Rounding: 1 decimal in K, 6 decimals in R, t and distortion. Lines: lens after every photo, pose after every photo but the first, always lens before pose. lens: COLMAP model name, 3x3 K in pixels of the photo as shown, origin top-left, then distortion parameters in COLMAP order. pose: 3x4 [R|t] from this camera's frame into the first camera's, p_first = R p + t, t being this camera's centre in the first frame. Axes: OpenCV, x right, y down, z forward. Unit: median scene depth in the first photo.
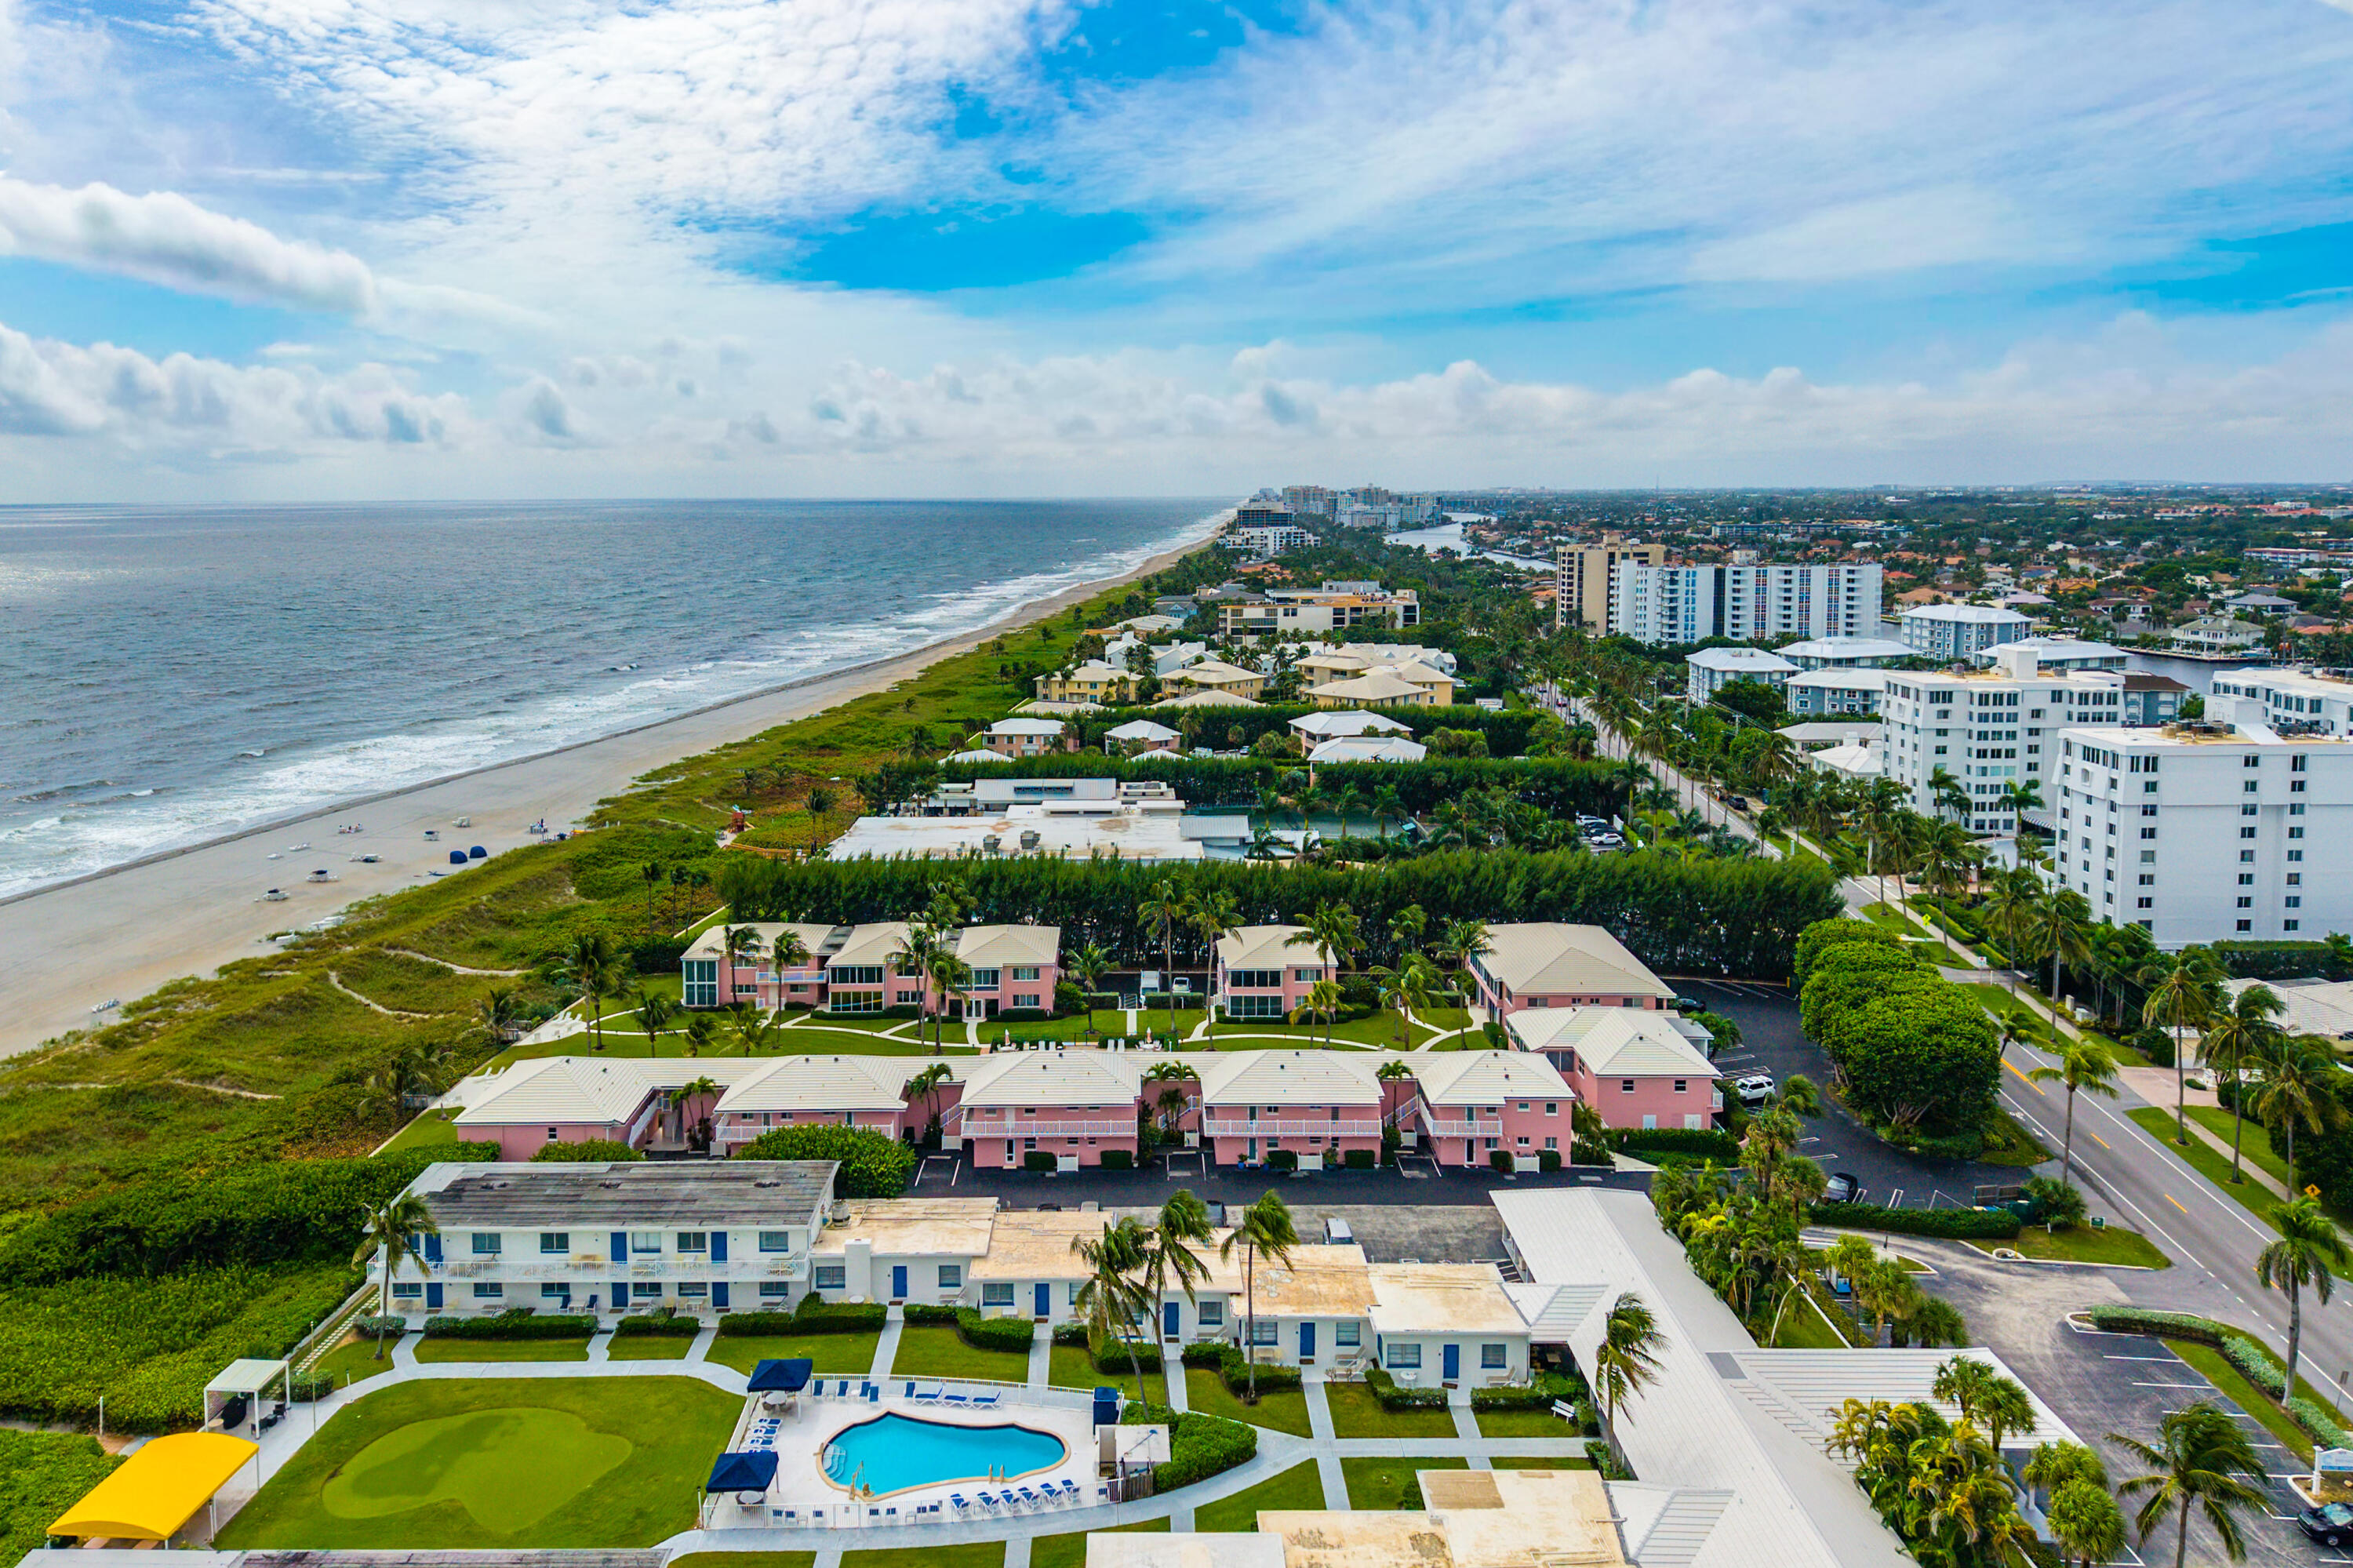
lens RADIAL K [[1561.1, 0, 1174.6], [0, 1561.1, 639.0], [0, 0, 1]] dist [0.045431, -0.064342]
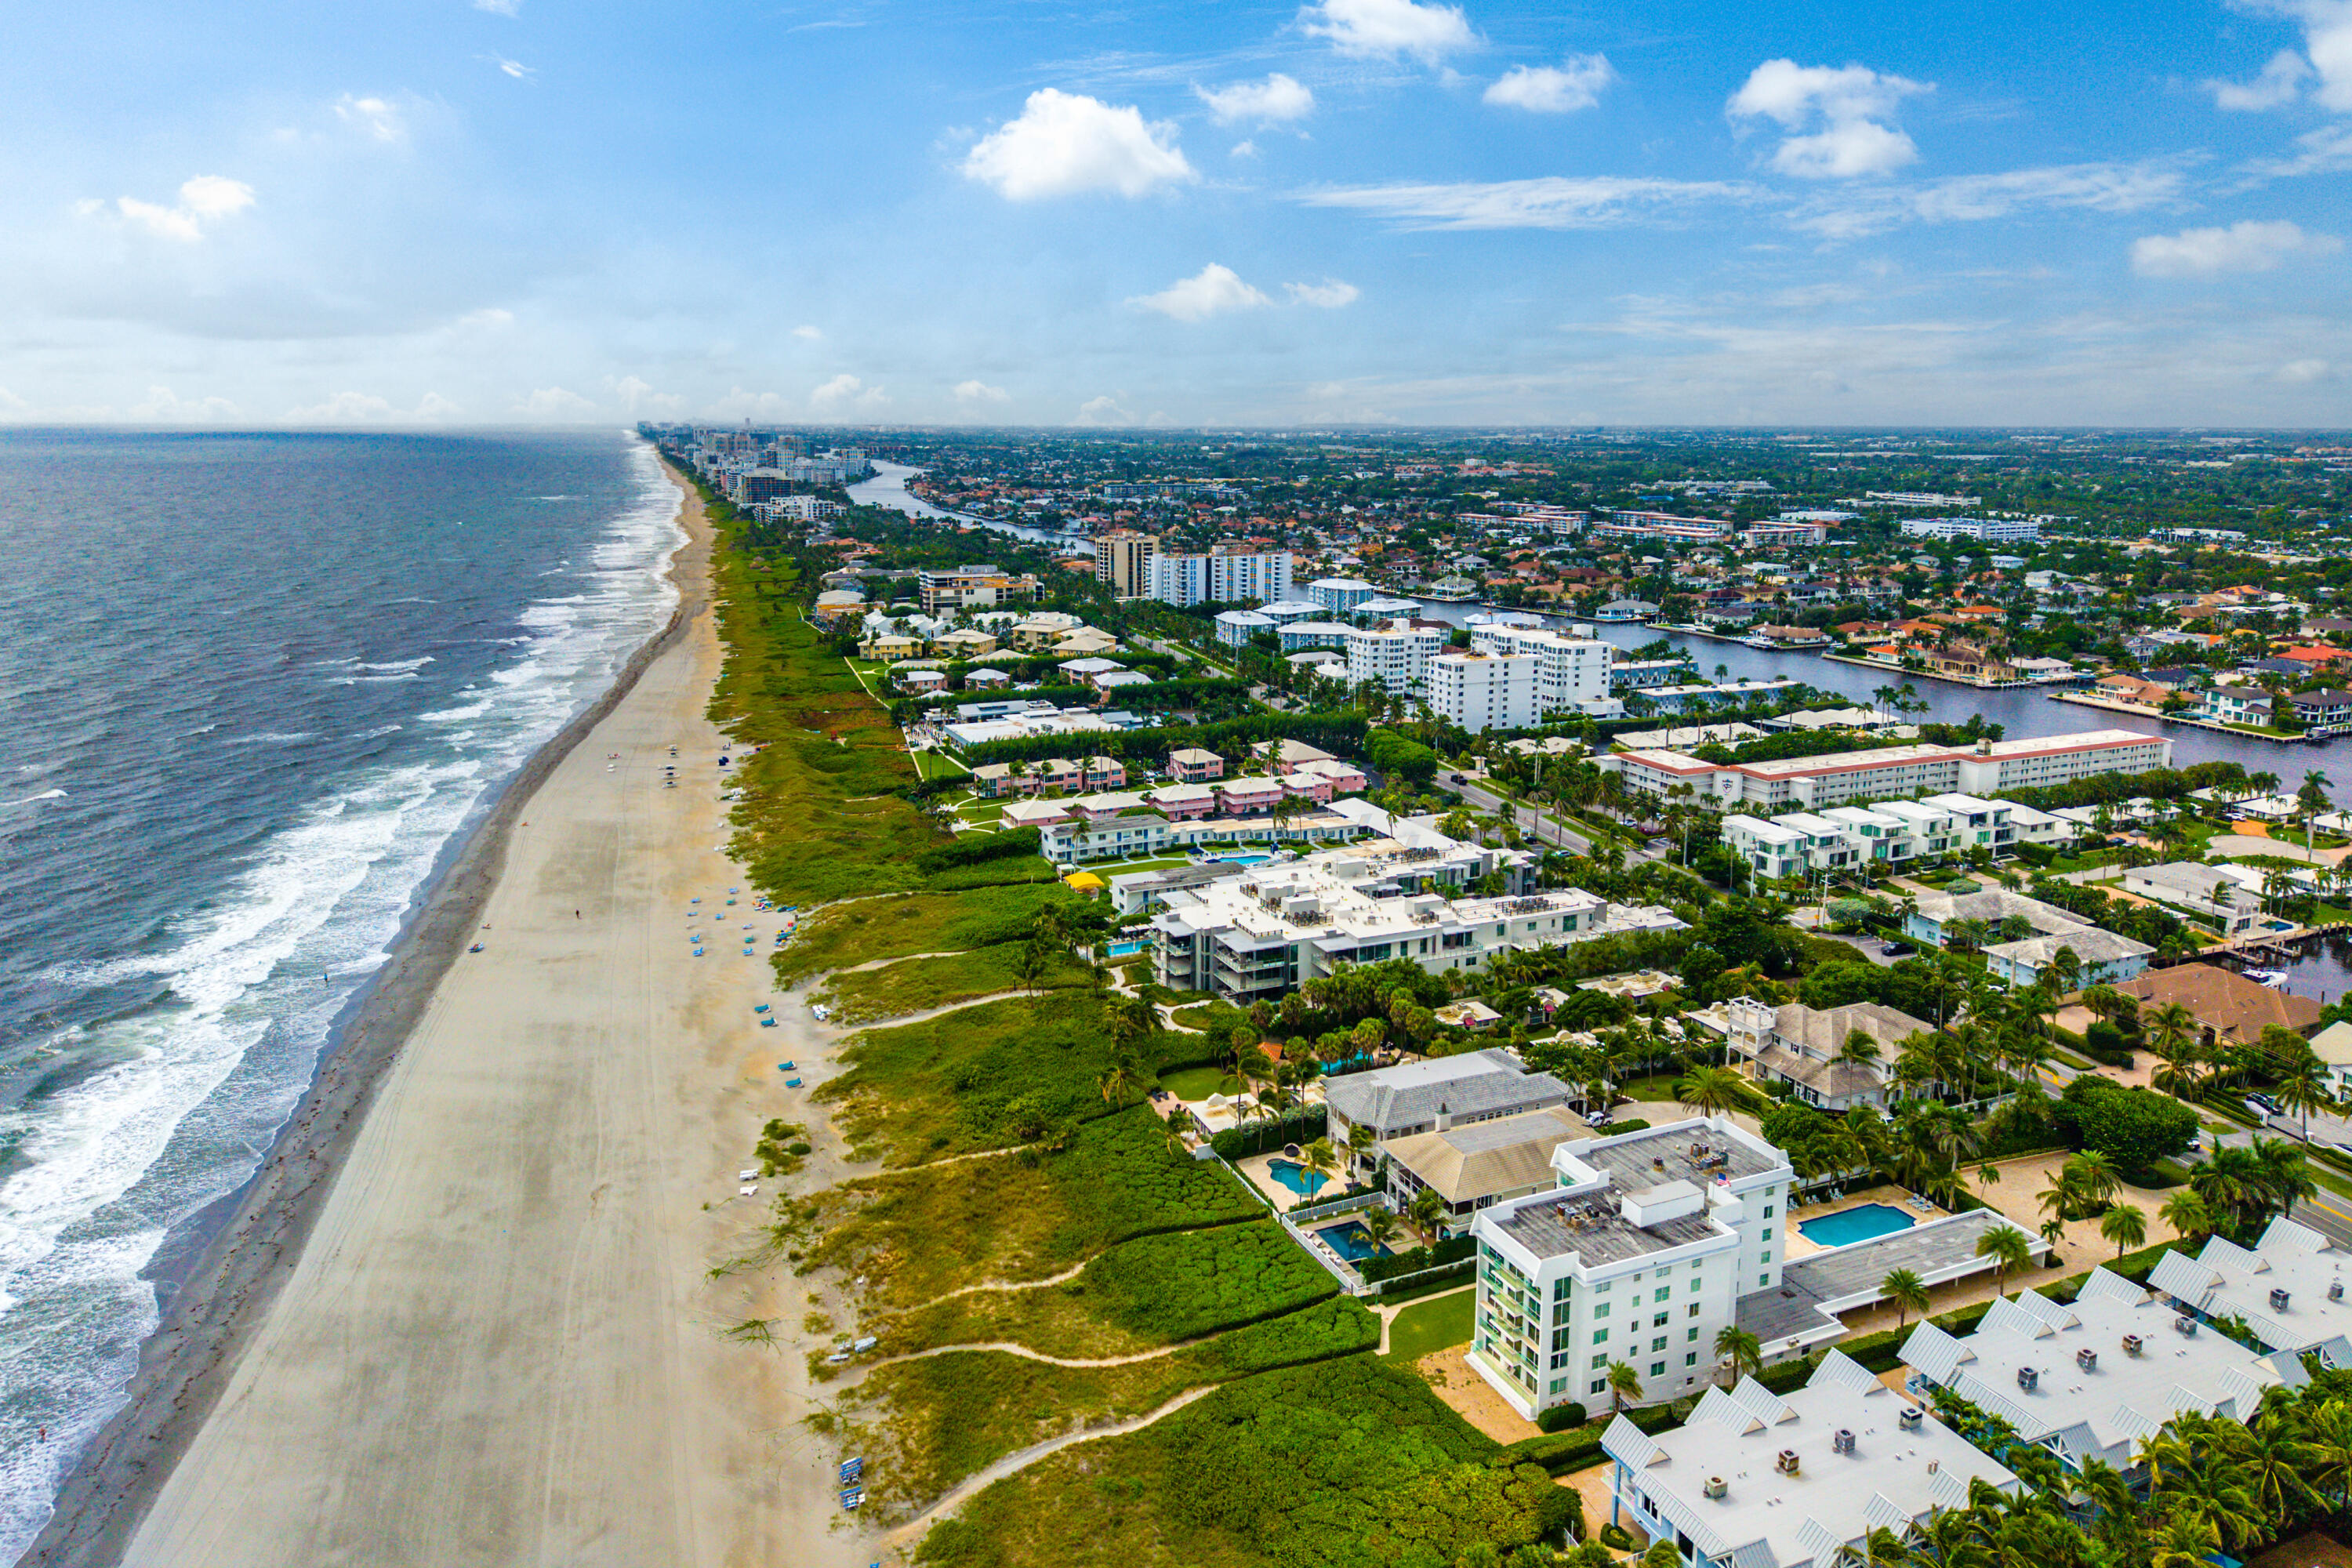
lens RADIAL K [[1722.6, 0, 1176.0], [0, 1722.6, 784.0], [0, 0, 1]] dist [0.025337, -0.000655]
pose [[0.897080, -0.082909, 0.434021, -1.017560], [0.021475, 0.989259, 0.144589, -0.148196], [-0.441346, -0.120387, 0.889225, -1.309487]]
